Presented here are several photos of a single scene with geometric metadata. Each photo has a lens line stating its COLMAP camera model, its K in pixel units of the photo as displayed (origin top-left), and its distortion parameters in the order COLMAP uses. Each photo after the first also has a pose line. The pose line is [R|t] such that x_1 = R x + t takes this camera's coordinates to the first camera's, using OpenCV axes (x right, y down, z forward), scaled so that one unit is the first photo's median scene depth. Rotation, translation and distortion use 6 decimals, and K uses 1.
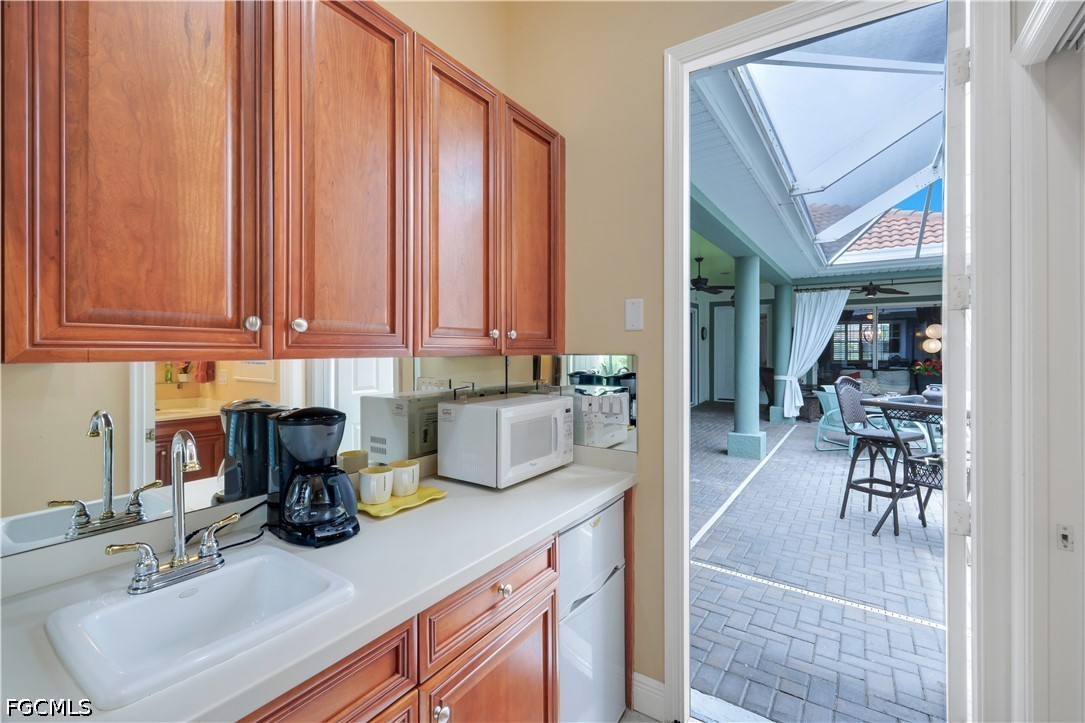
lens RADIAL K [[463.1, 0, 547.1], [0, 463.1, 350.6], [0, 0, 1]] dist [0.000121, 0.000260]
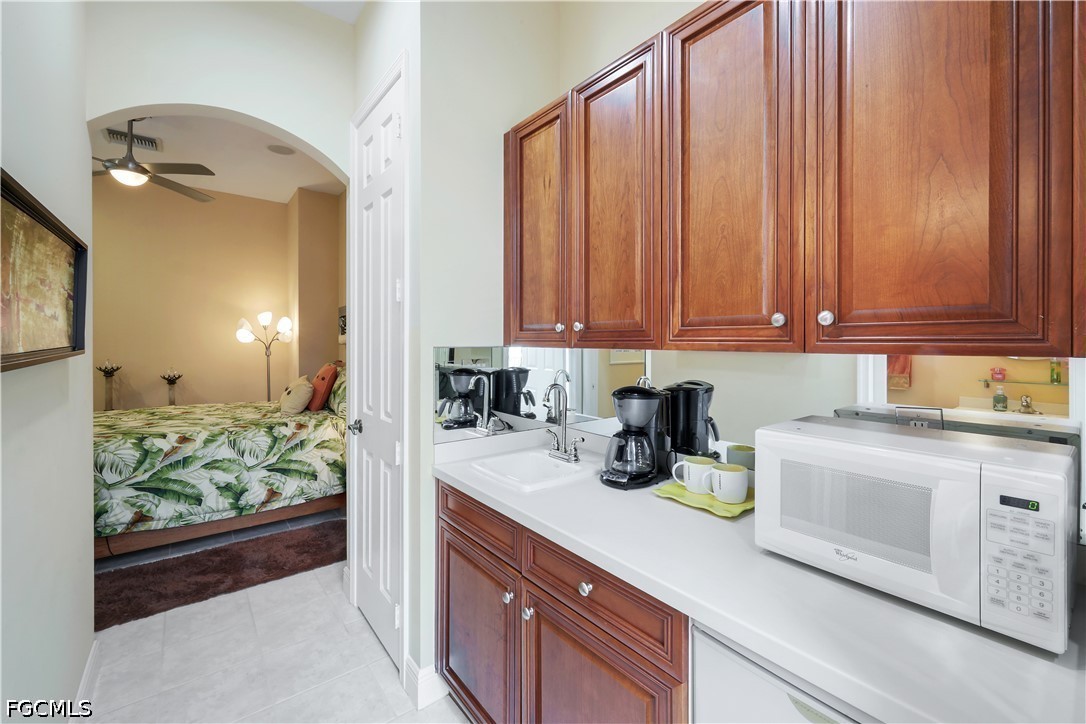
lens RADIAL K [[463.5, 0, 542.2], [0, 463.5, 352.8], [0, 0, 1]] dist [0.000121, 0.000260]
pose [[-0.318595, 0.020149, -0.947677, 0.425151], [-0.005884, 0.999713, 0.023234, -0.001155], [0.947873, 0.012979, -0.318385, 0.596982]]
